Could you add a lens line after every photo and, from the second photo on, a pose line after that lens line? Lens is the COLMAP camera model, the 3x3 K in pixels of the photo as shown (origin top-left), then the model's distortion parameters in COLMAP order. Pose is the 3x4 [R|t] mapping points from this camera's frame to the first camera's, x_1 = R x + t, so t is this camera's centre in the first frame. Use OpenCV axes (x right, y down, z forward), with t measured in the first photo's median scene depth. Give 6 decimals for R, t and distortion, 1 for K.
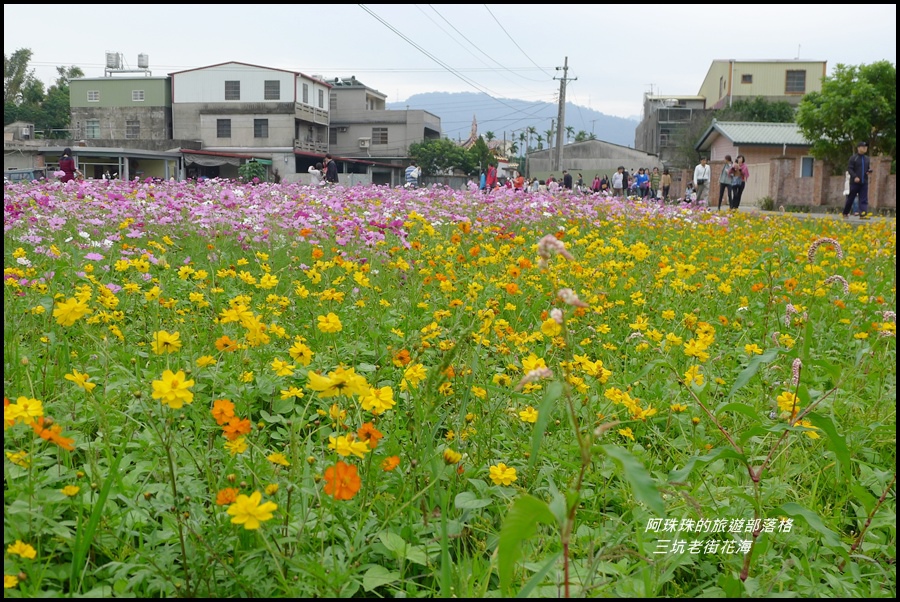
lens RADIAL K [[897.9, 0, 451.6], [0, 897.9, 304.4], [0, 0, 1]] dist [-0.059363, 0.000000]
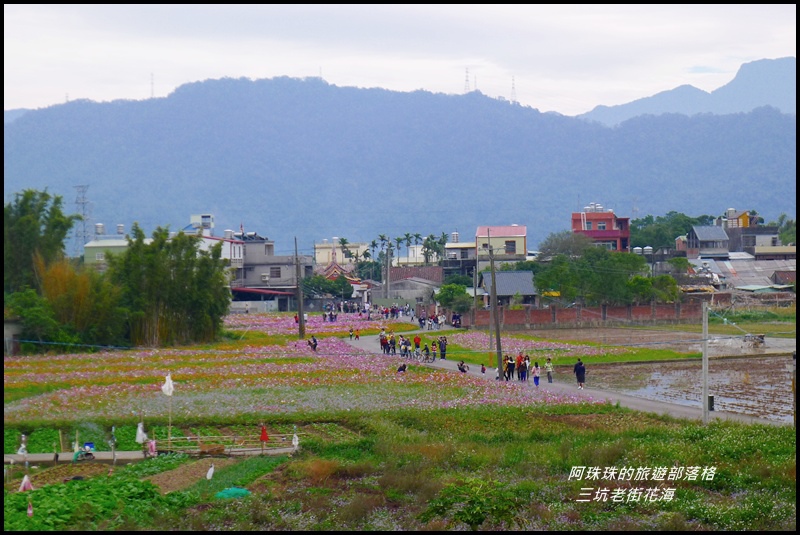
lens RADIAL K [[1807.1, 0, 400.3], [0, 1807.1, 267.5], [0, 0, 1]] dist [0.018303, 0.000000]
pose [[0.996351, -0.031296, 0.079400, -0.125549], [0.040553, 0.992209, -0.117797, 0.194786], [-0.075095, 0.120587, 0.989858, -2.304432]]
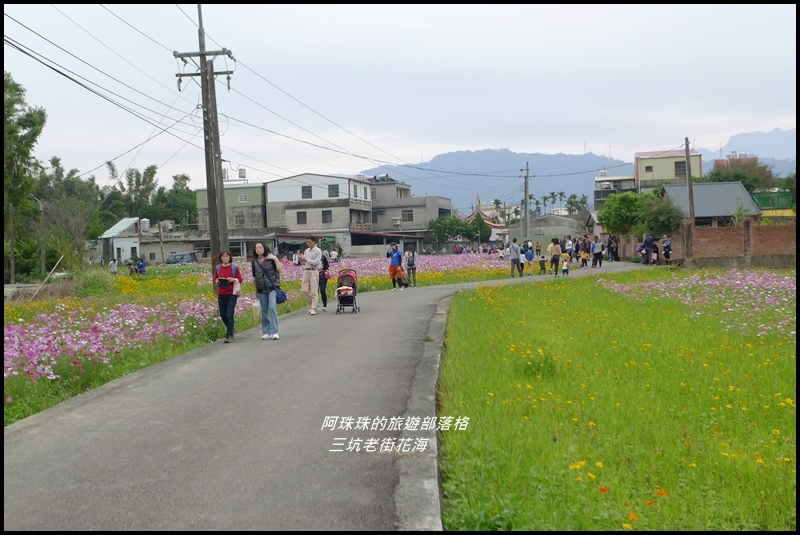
lens RADIAL K [[889.1, 0, 399.1], [0, 889.1, 265.3], [0, 0, 1]] dist [-0.029558, 0.000000]
pose [[0.994640, -0.049204, -0.090937, 0.033906], [0.039403, 0.993521, -0.106598, 0.042808], [0.095592, 0.102443, 0.990135, -0.425345]]
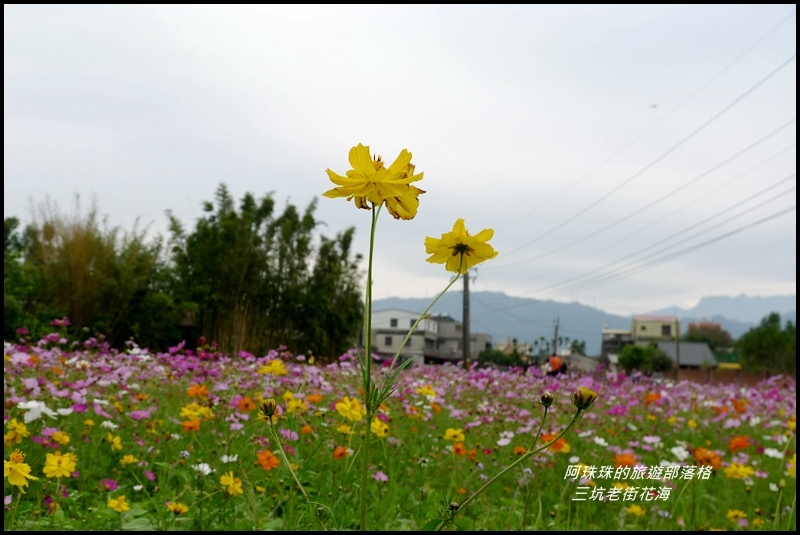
lens RADIAL K [[798.2, 0, 397.4], [0, 798.2, 268.7], [0, 0, 1]] dist [-0.059363, 0.000000]
pose [[0.995216, 0.023749, -0.094773, -0.067239], [-0.047109, 0.966447, -0.252510, 0.099358], [0.085596, 0.255766, 0.962942, -0.777569]]
